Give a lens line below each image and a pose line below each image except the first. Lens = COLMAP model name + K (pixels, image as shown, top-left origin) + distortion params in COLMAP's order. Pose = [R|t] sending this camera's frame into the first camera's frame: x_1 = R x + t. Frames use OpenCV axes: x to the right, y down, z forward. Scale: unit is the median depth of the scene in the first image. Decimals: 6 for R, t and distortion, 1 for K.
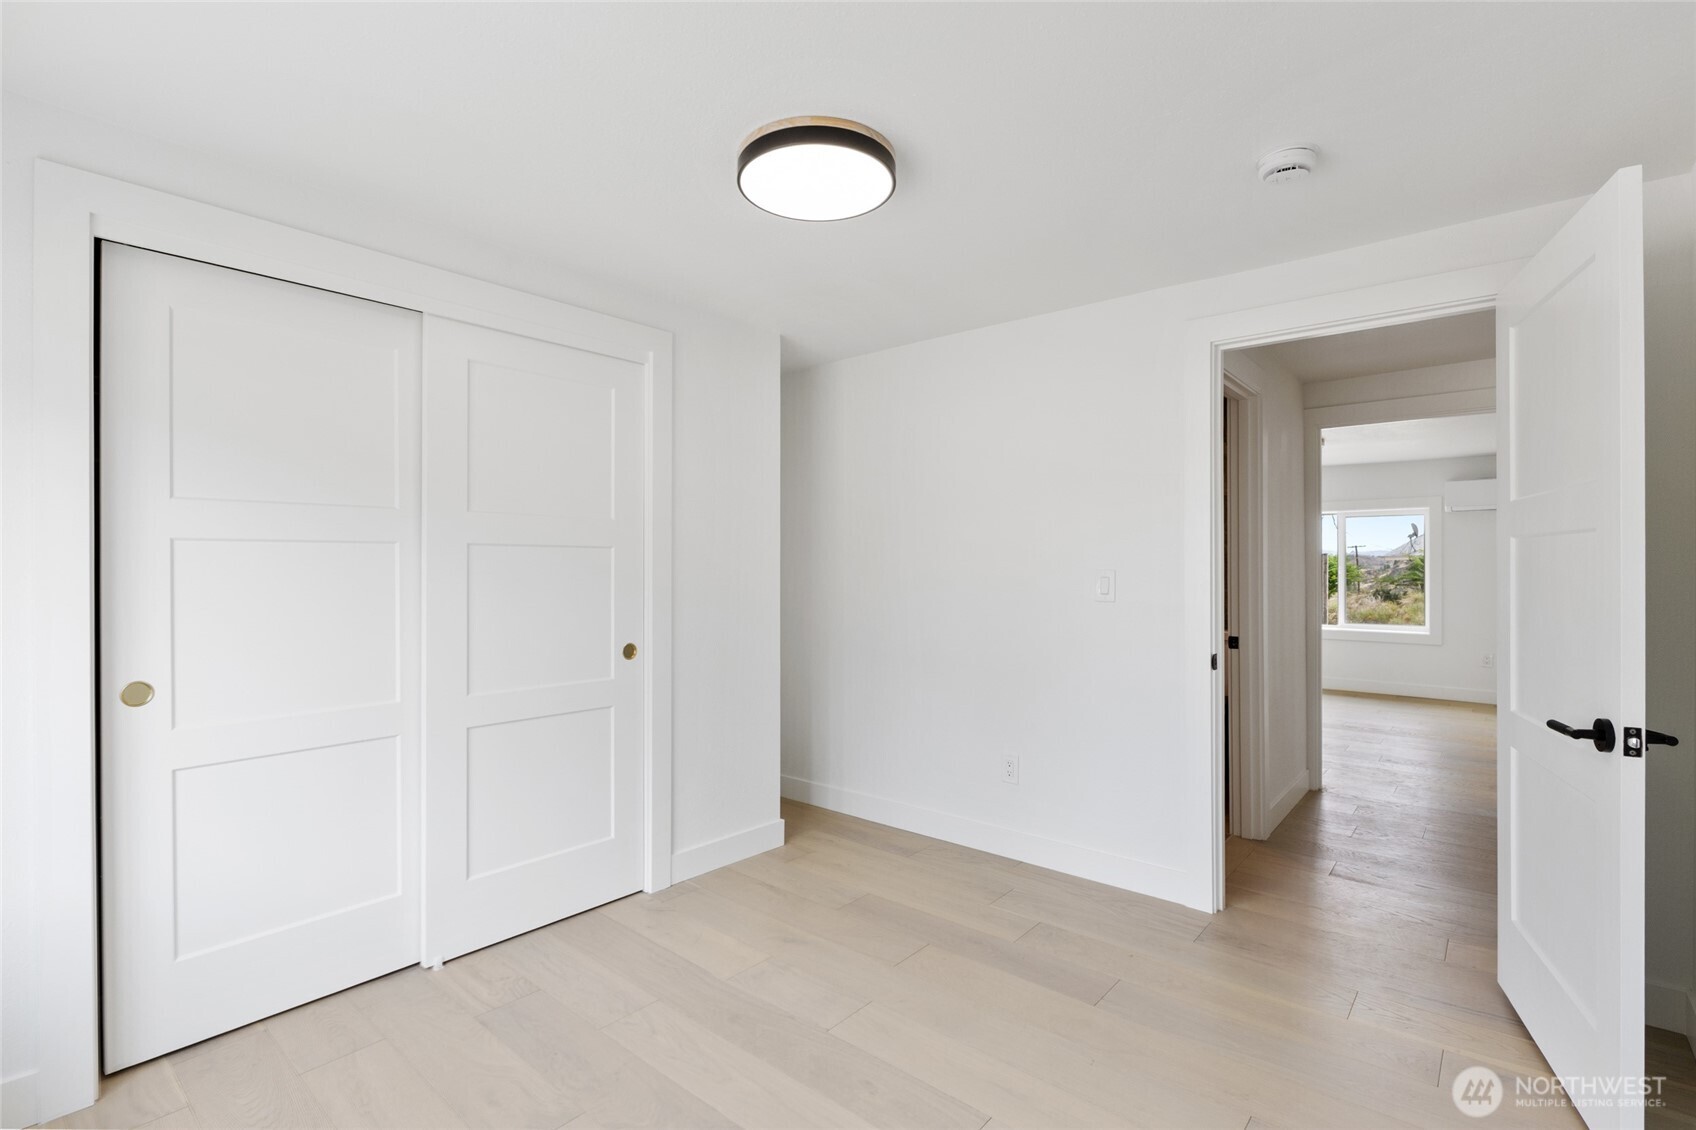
lens RADIAL K [[768.7, 0, 847.1], [0, 768.7, 567.0], [0, 0, 1]] dist [-0.016196, 0.000331]
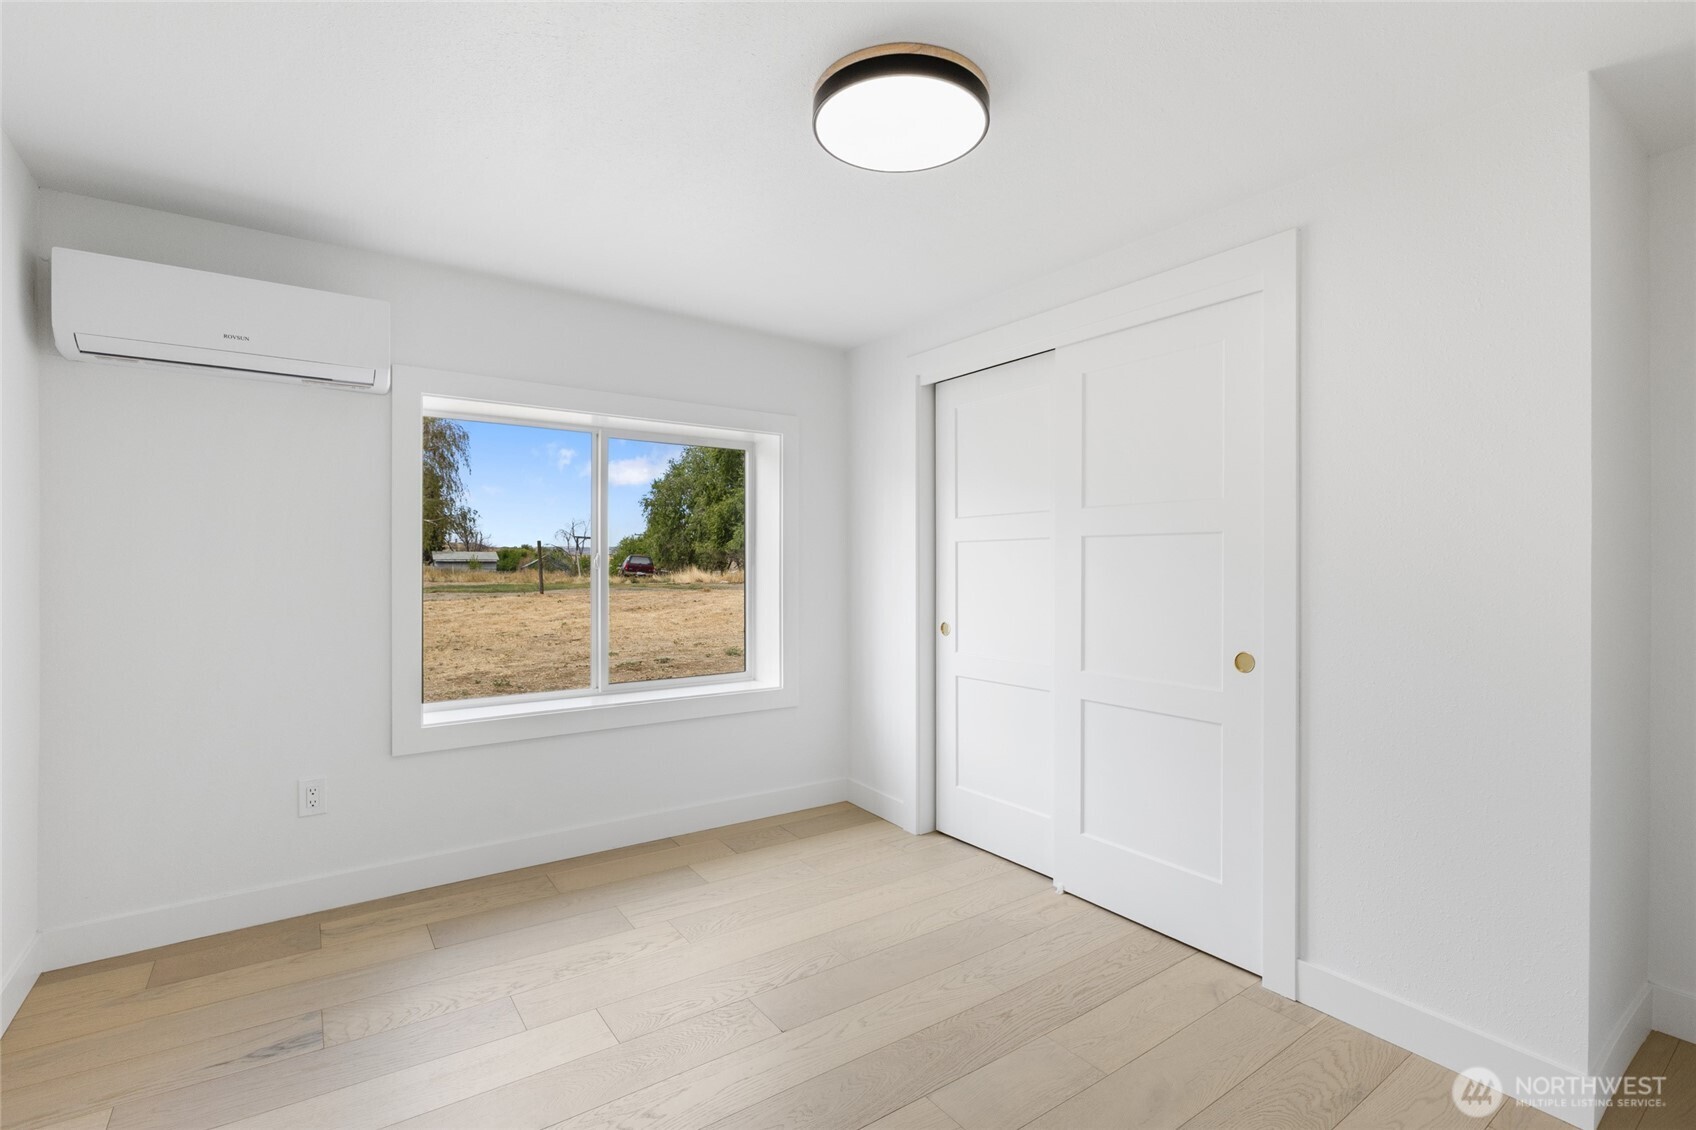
lens RADIAL K [[768.7, 0, 846.3], [0, 768.7, 561.6], [0, 0, 1]] dist [-0.016196, 0.000331]
pose [[-0.240685, 0.008956, -0.970562, 0.708819], [0.009167, 0.999934, 0.006954, -0.006772], [0.970560, -0.007224, -0.240751, 0.962862]]
